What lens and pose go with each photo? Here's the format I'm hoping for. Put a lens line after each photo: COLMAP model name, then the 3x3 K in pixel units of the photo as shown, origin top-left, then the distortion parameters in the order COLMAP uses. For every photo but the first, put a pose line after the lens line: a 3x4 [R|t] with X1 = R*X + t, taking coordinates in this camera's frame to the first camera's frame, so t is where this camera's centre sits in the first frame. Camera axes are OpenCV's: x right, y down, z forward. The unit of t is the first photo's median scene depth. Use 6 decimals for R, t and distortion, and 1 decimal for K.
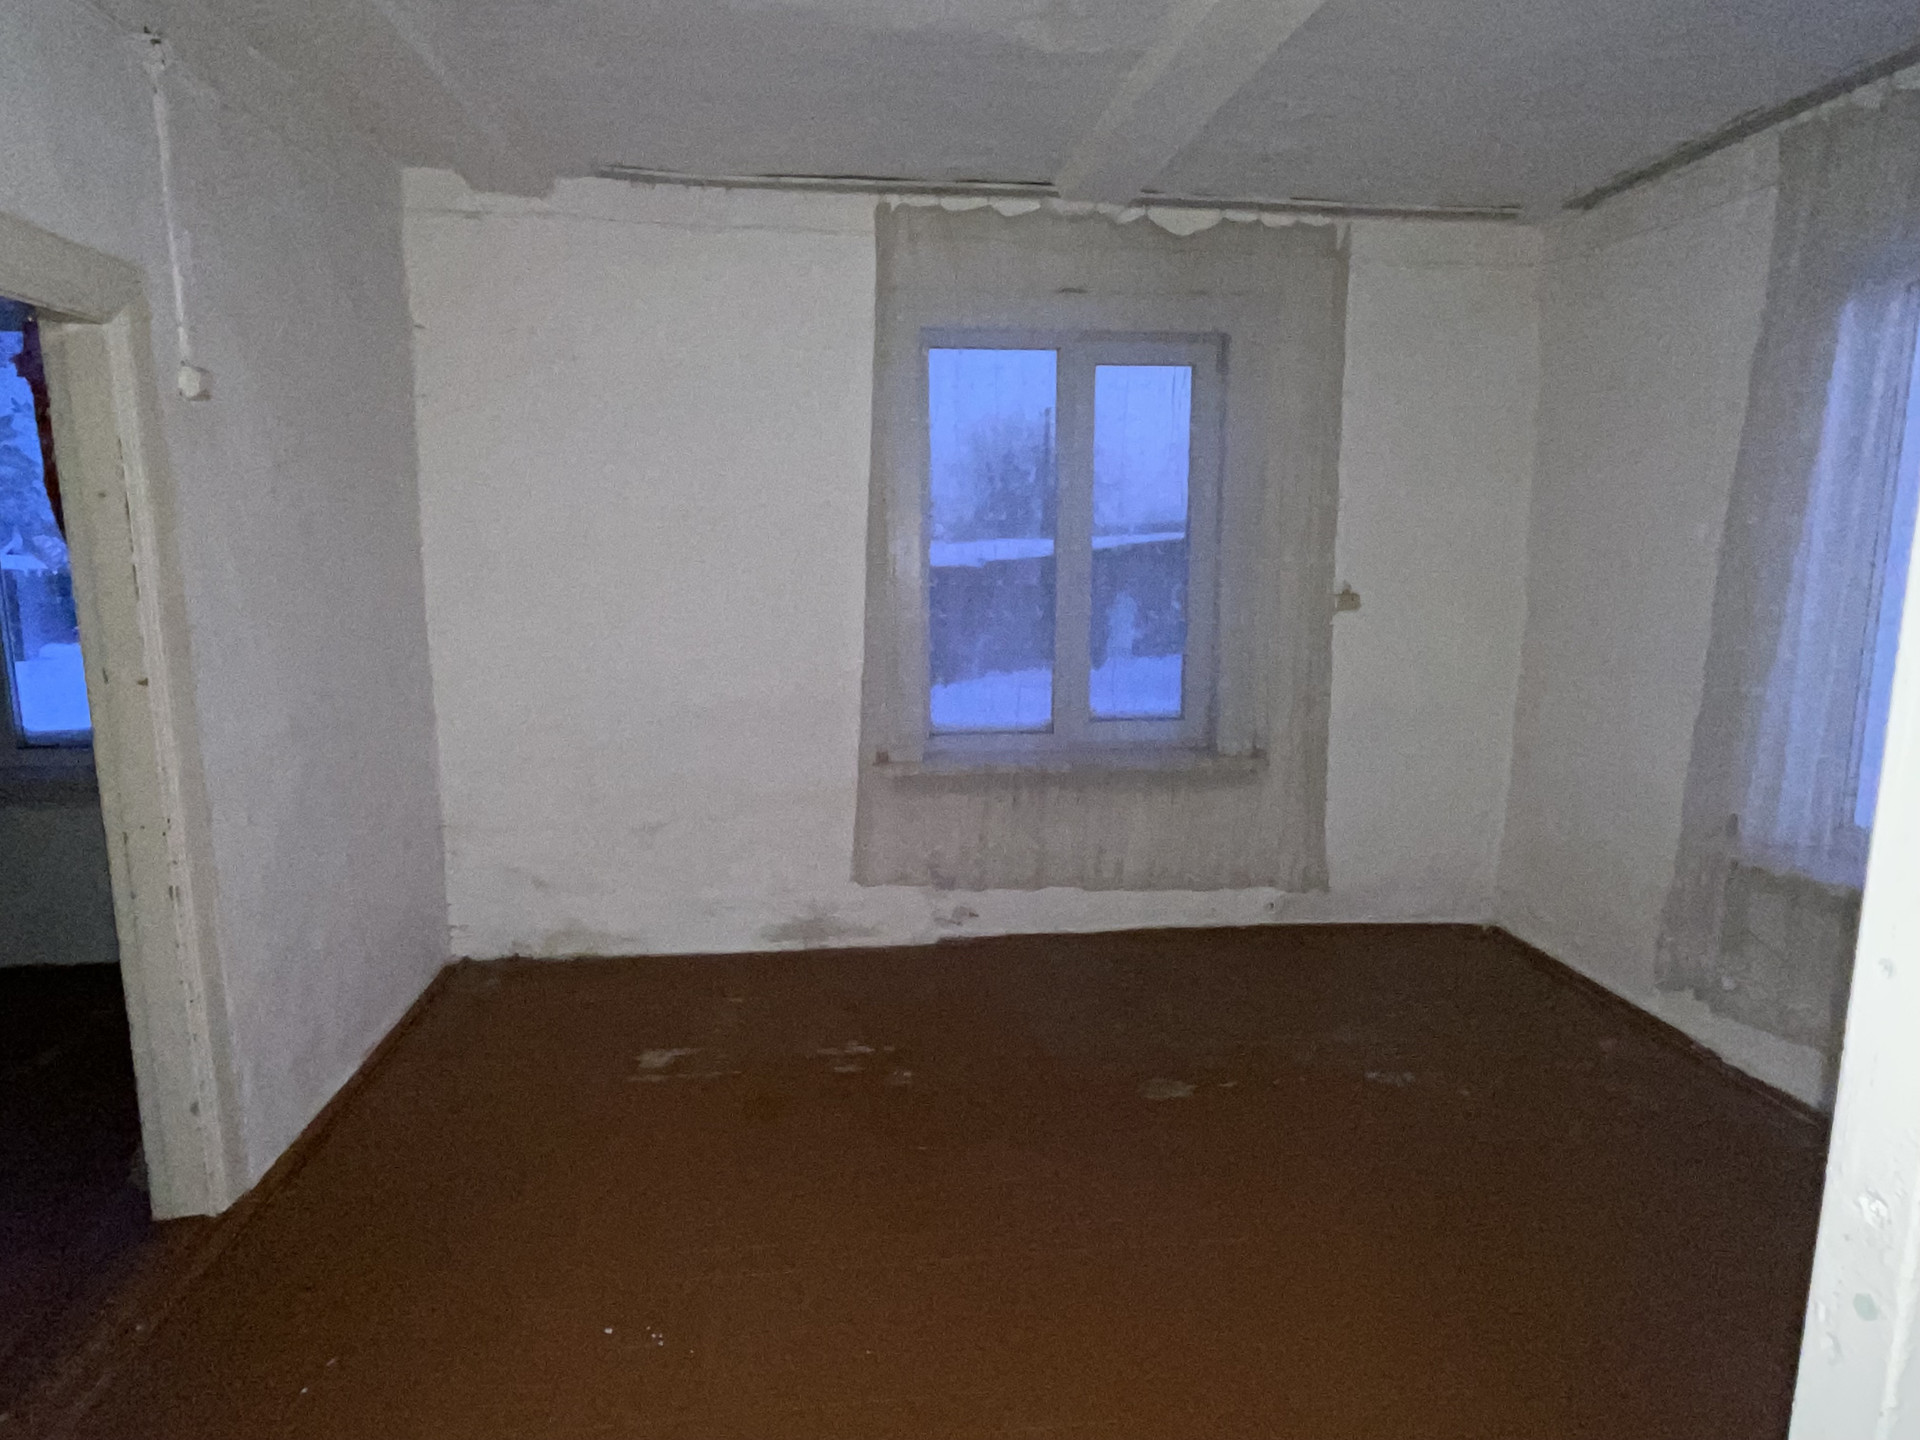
lens RADIAL K [[1134.5, 0, 960.0], [0, 1134.5, 720.0], [0, 0, 1]] dist [0.001053, -0.002455]
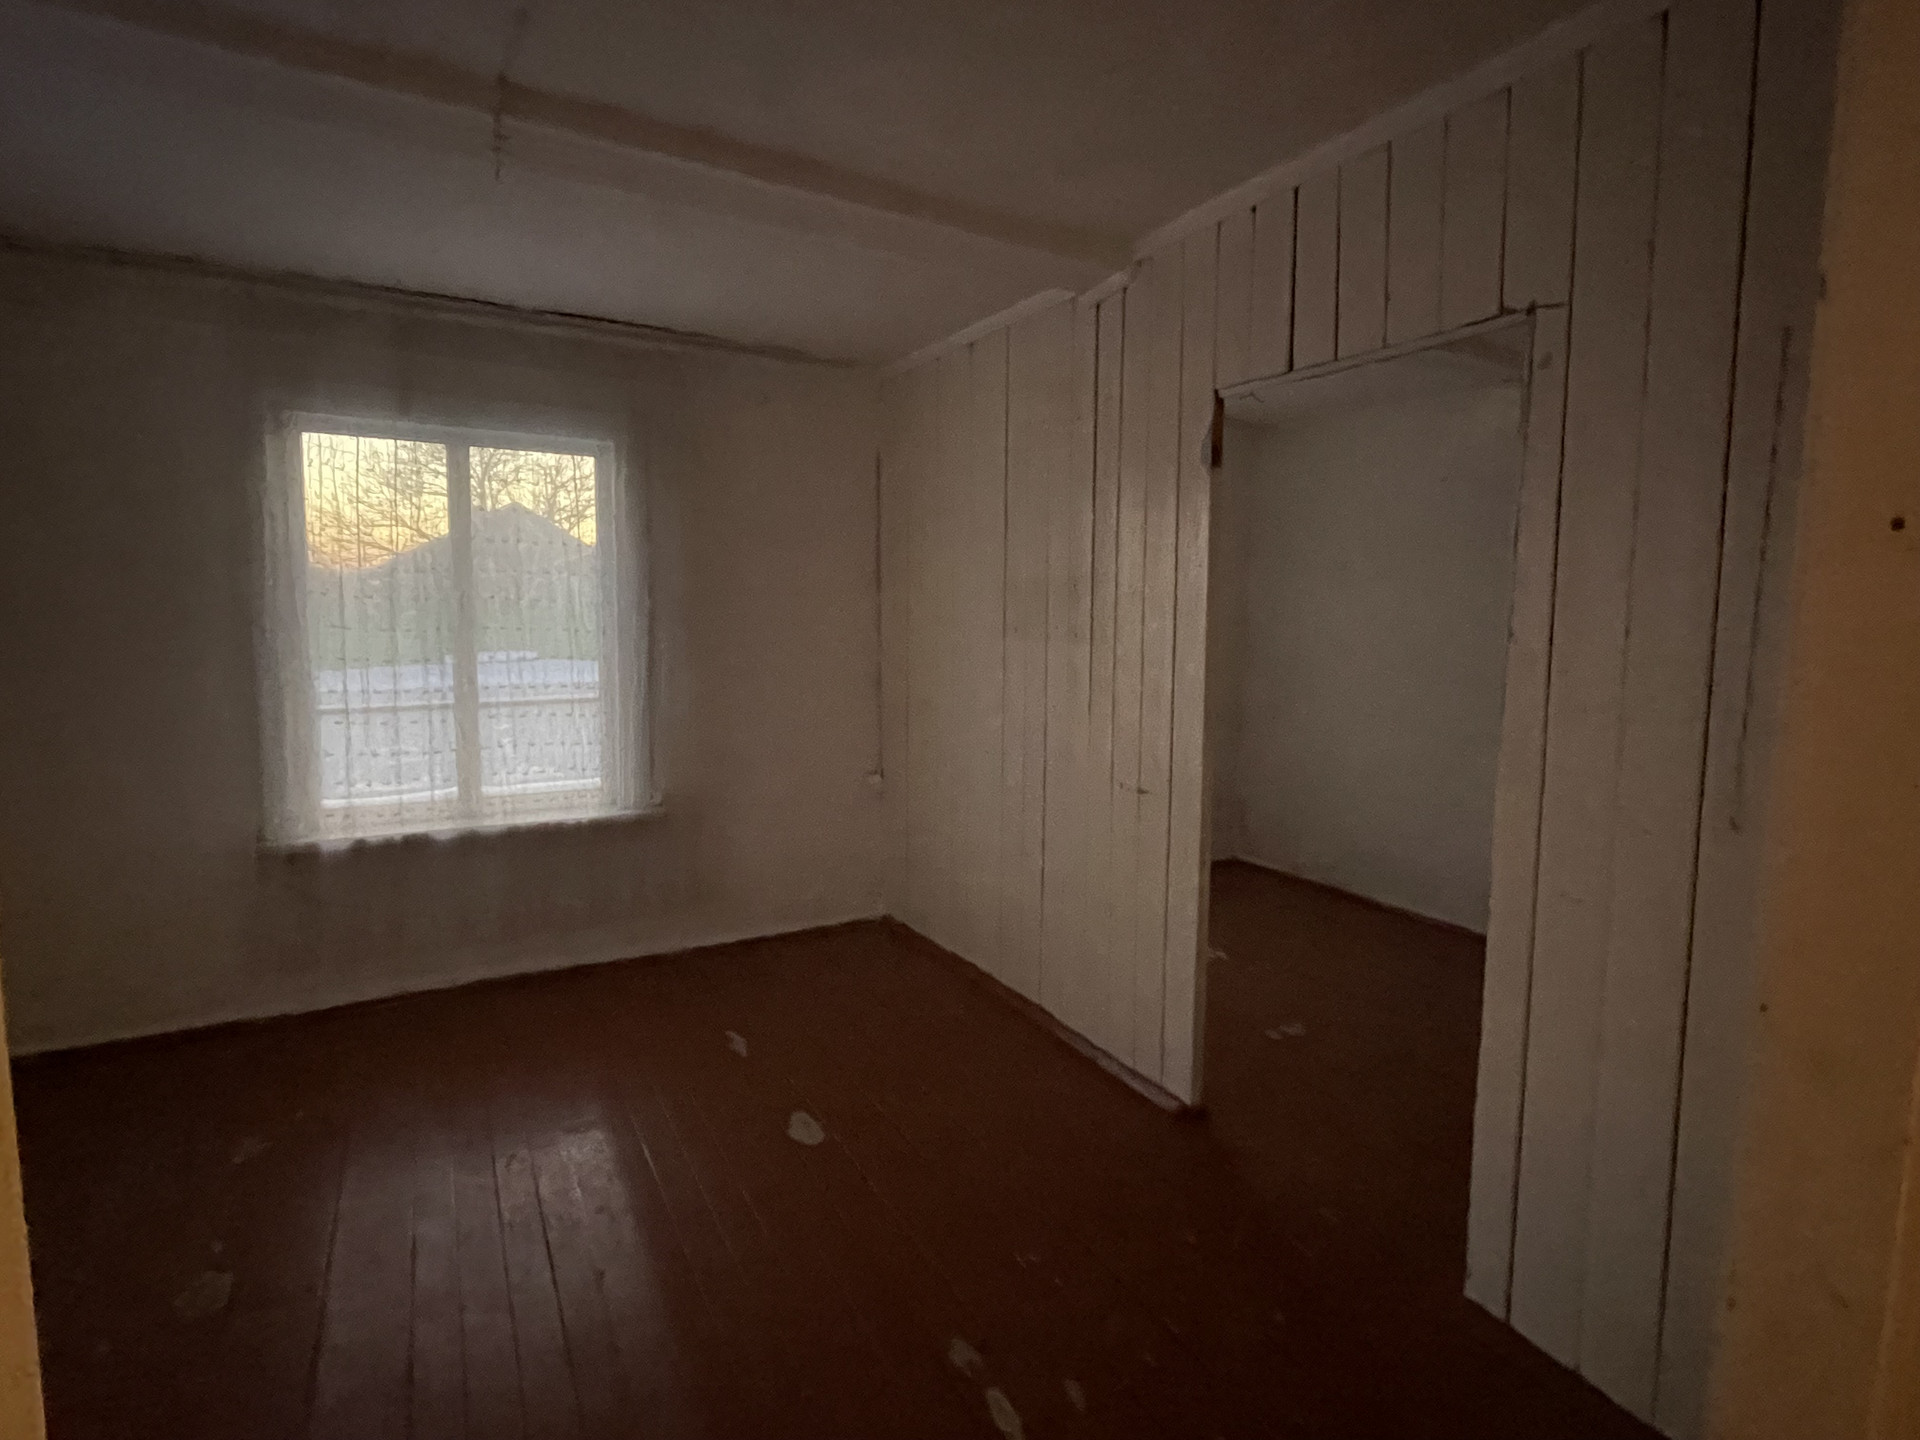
lens RADIAL K [[971.3, 0, 960.7], [0, 971.3, 712.4], [0, 0, 1]] dist [-0.005011, 0.001049]
pose [[-0.385699, -0.102038, 0.916965, -0.522405], [0.136735, 0.976568, 0.166185, -0.099509], [-0.912436, 0.189479, -0.362710, 0.585423]]
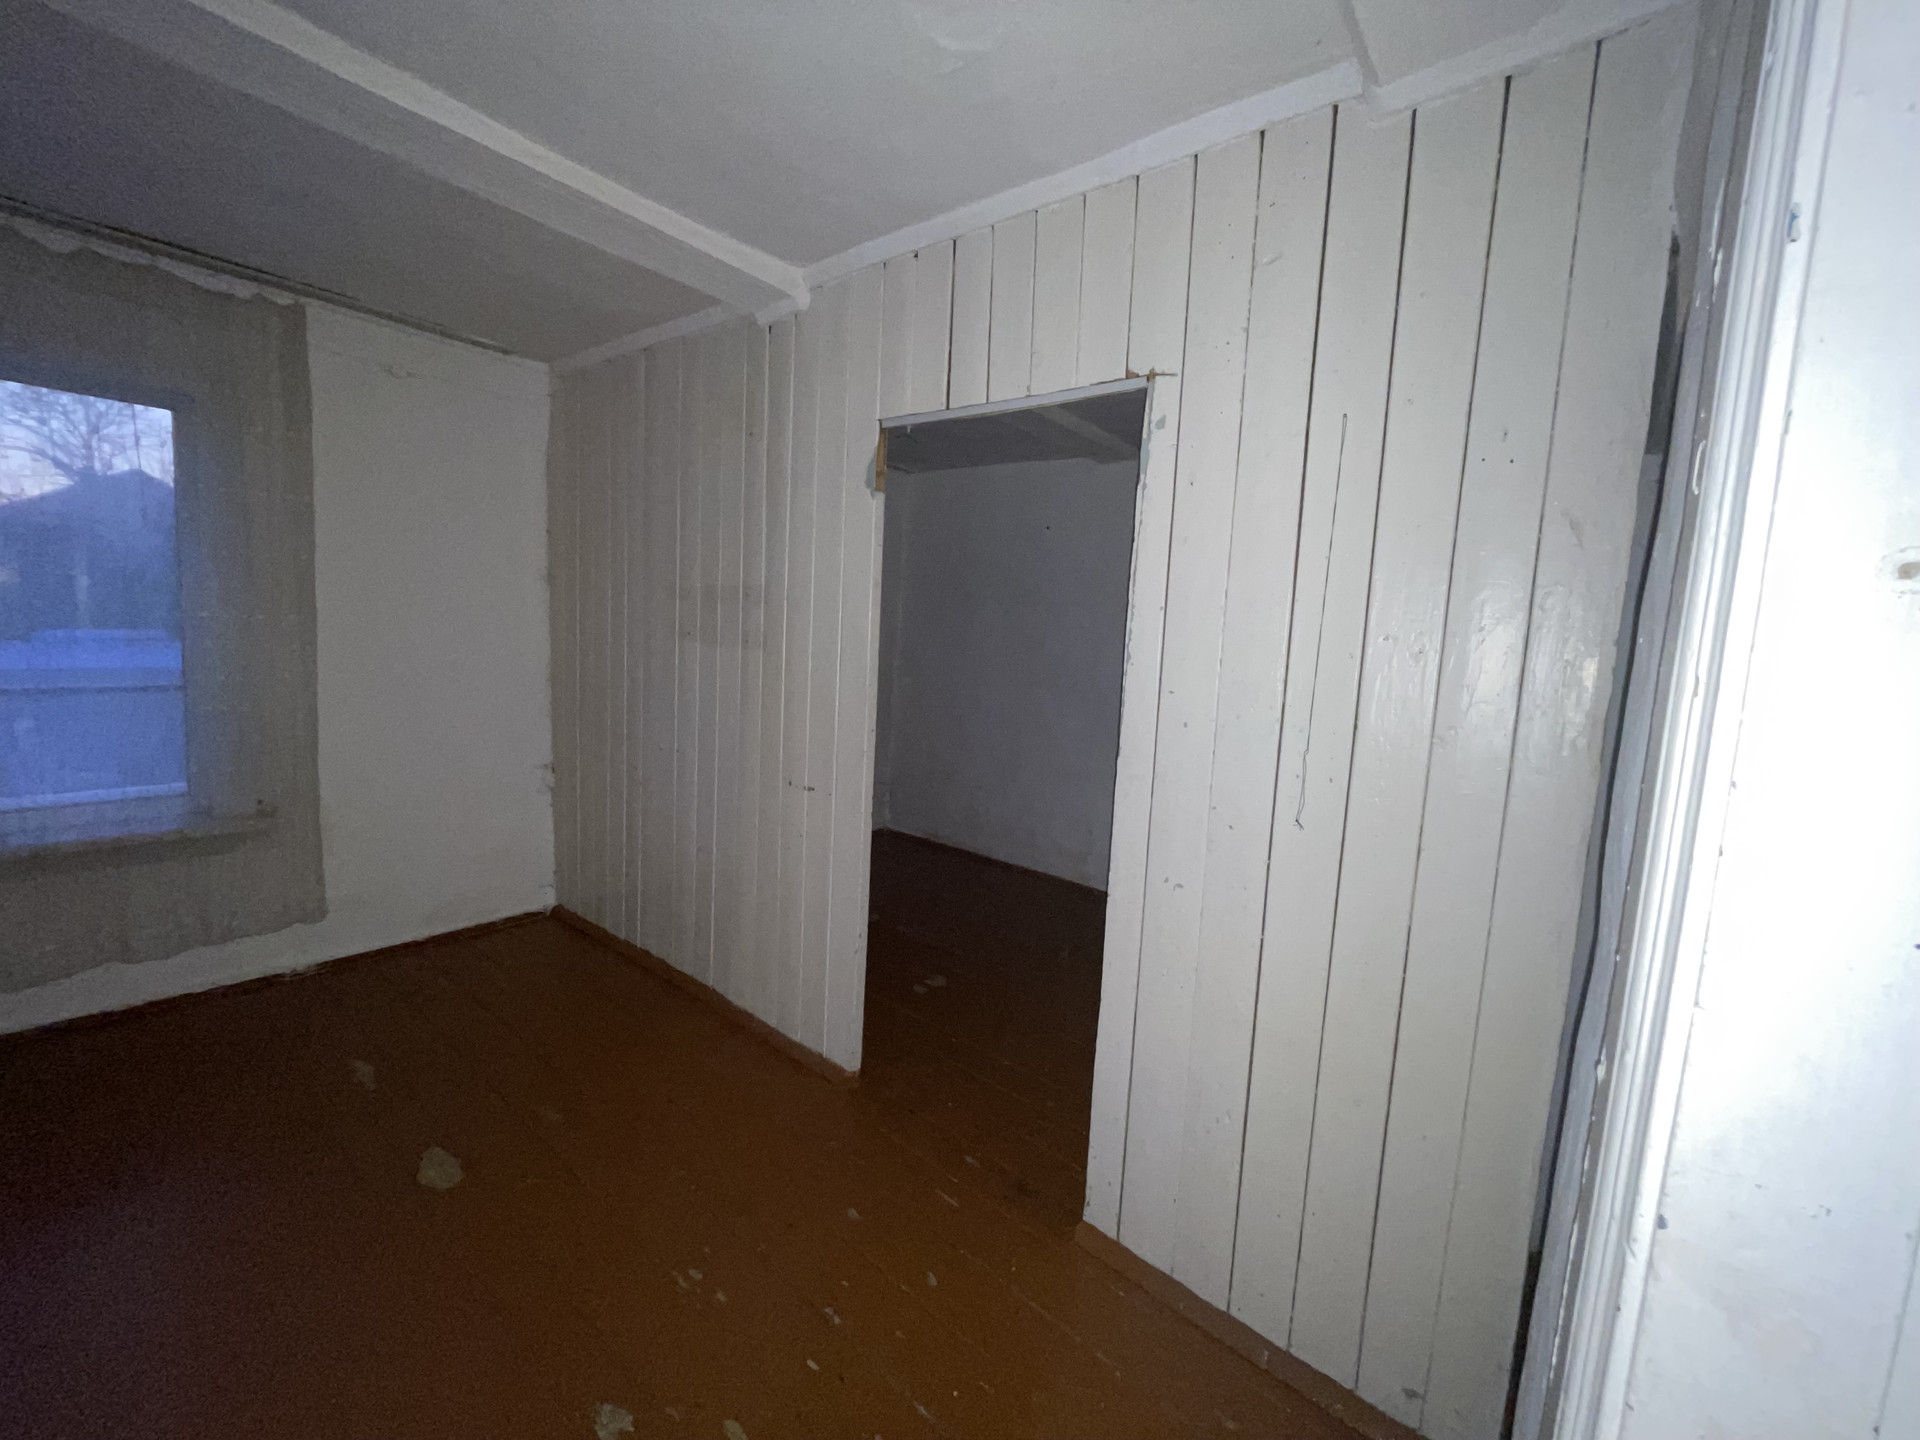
lens RADIAL K [[778.6, 0, 964.0], [0, 778.6, 717.1], [0, 0, 1]] dist [-0.002079, 0.000161]
pose [[-0.698270, -0.123005, 0.705187, -0.426074], [0.055468, 0.972866, 0.224621, -0.091675], [-0.713682, 0.195962, -0.672501, 0.523918]]
